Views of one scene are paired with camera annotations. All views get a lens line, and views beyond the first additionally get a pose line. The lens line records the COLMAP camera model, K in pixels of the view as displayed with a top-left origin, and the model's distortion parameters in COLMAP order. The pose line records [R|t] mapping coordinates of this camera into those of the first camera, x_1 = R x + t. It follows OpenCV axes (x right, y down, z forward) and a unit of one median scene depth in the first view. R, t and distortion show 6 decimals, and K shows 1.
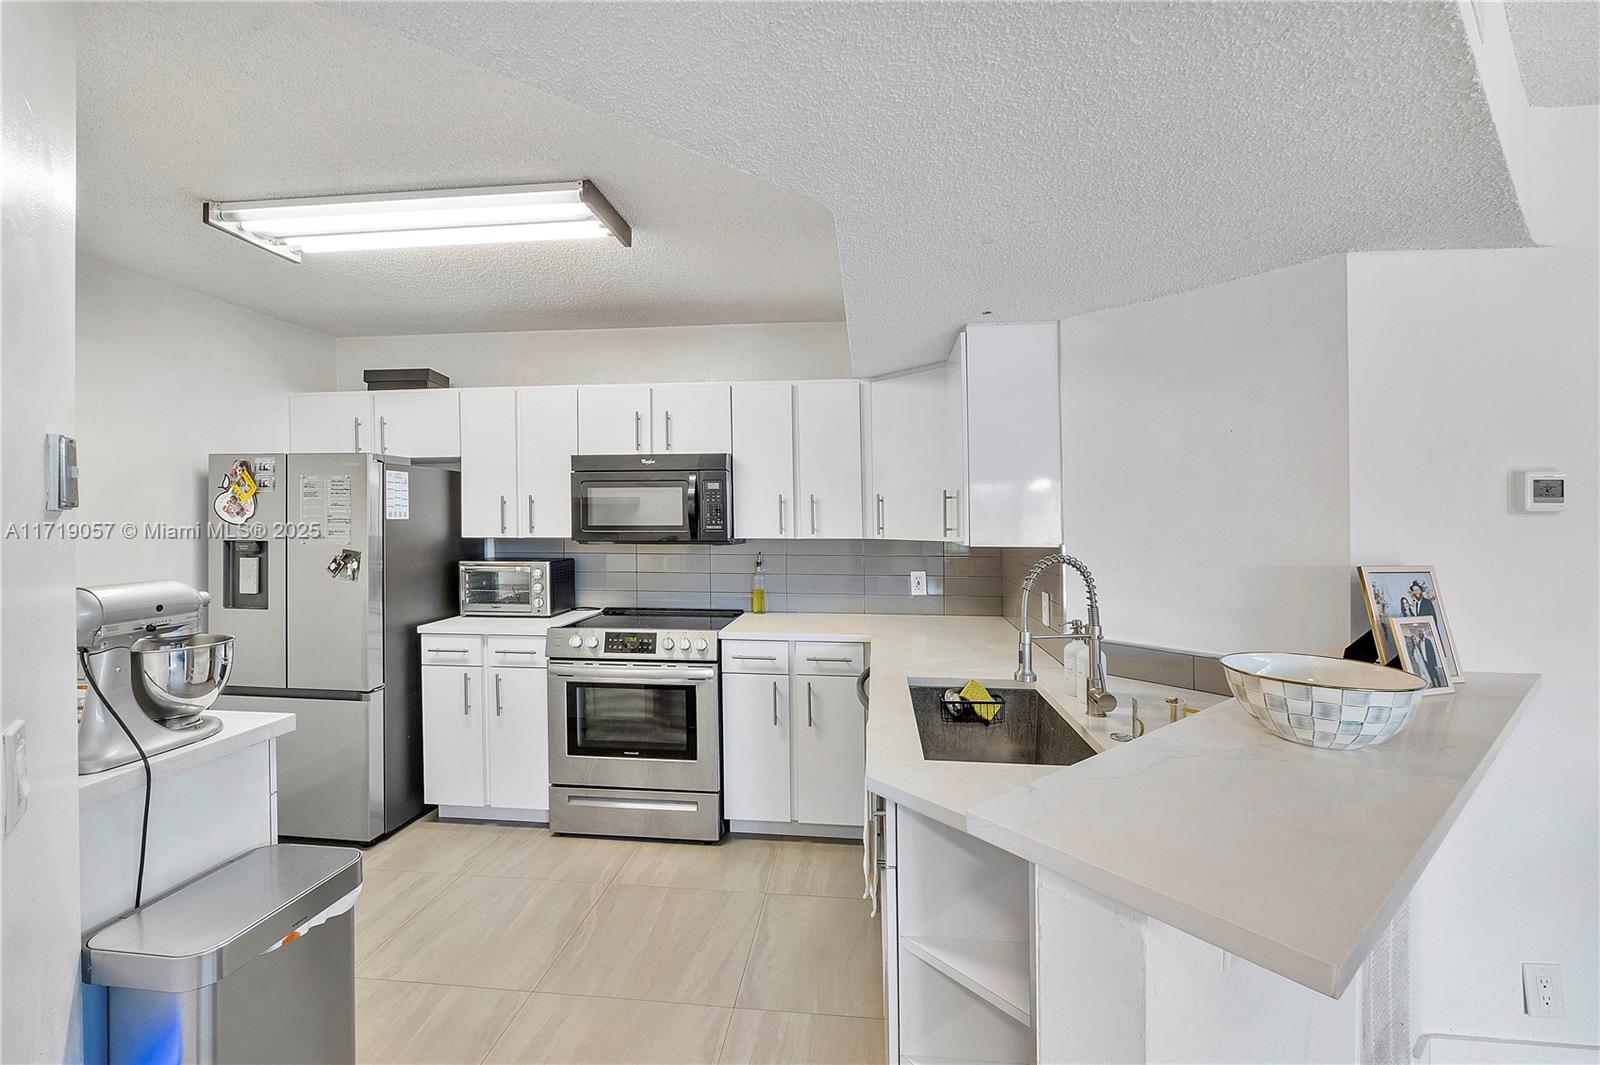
lens RADIAL K [[681.9, 0, 804.3], [0, 681.9, 521.0], [0, 0, 1]] dist [-0.003335, -0.000346]
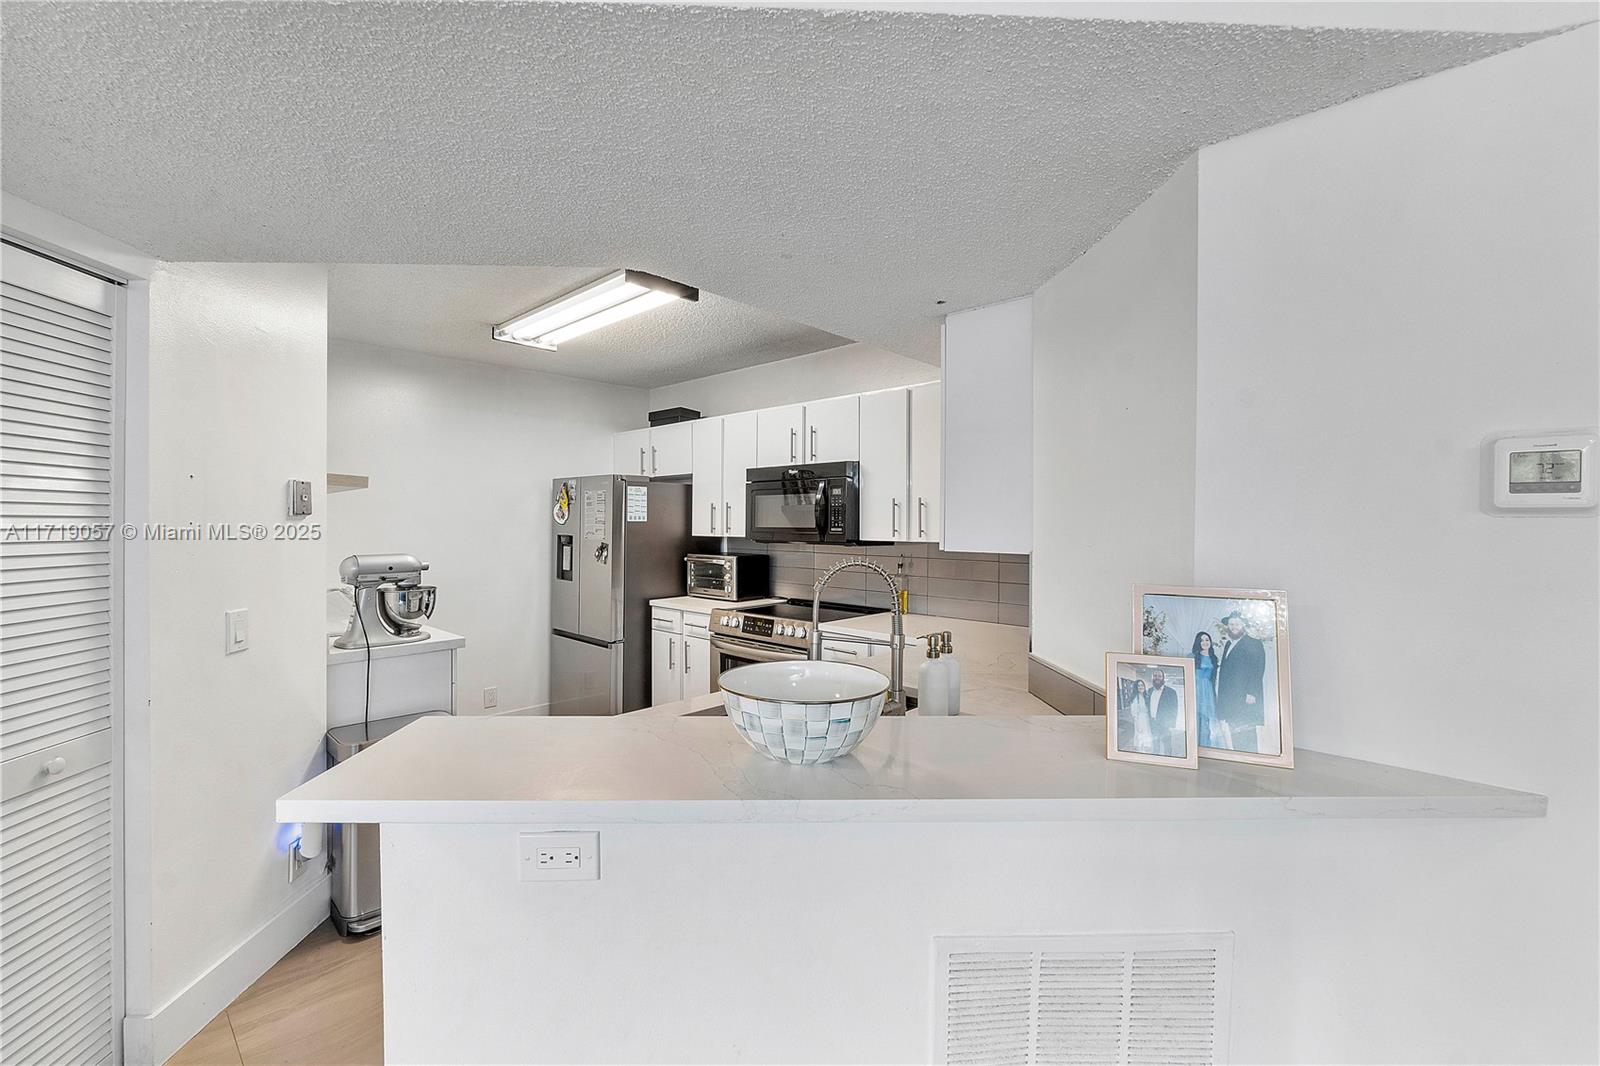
lens RADIAL K [[681.9, 0, 791.1], [0, 681.9, 529.3], [0, 0, 1]] dist [-0.003335, -0.000346]
pose [[0.797175, 0.009106, -0.603679, 0.473967], [-0.005849, 0.999956, 0.007359, 0.001496], [0.603720, -0.002335, 0.797193, 0.087402]]
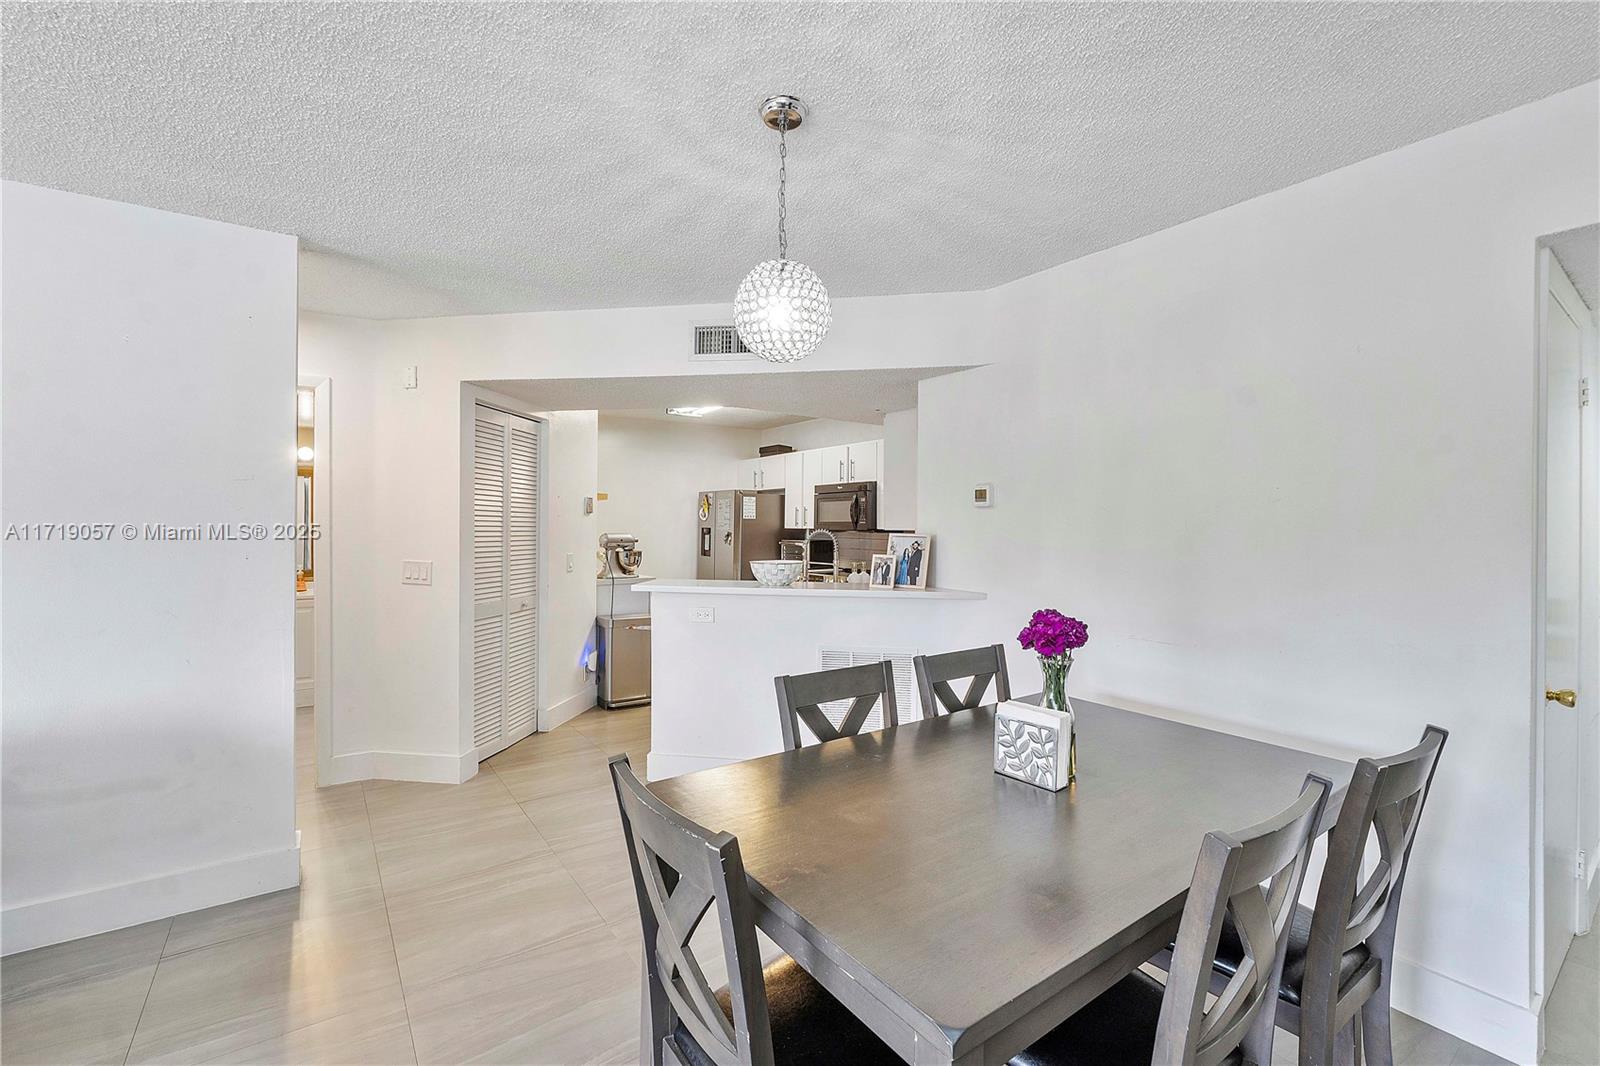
lens RADIAL K [[681.9, 0, 805.2], [0, 681.9, 529.8], [0, 0, 1]] dist [-0.003335, -0.000346]
pose [[0.677109, 0.006694, -0.735852, 1.120259], [-0.006829, 0.999973, 0.002813, 0.025497], [0.735851, 0.003120, 0.677136, -0.349760]]
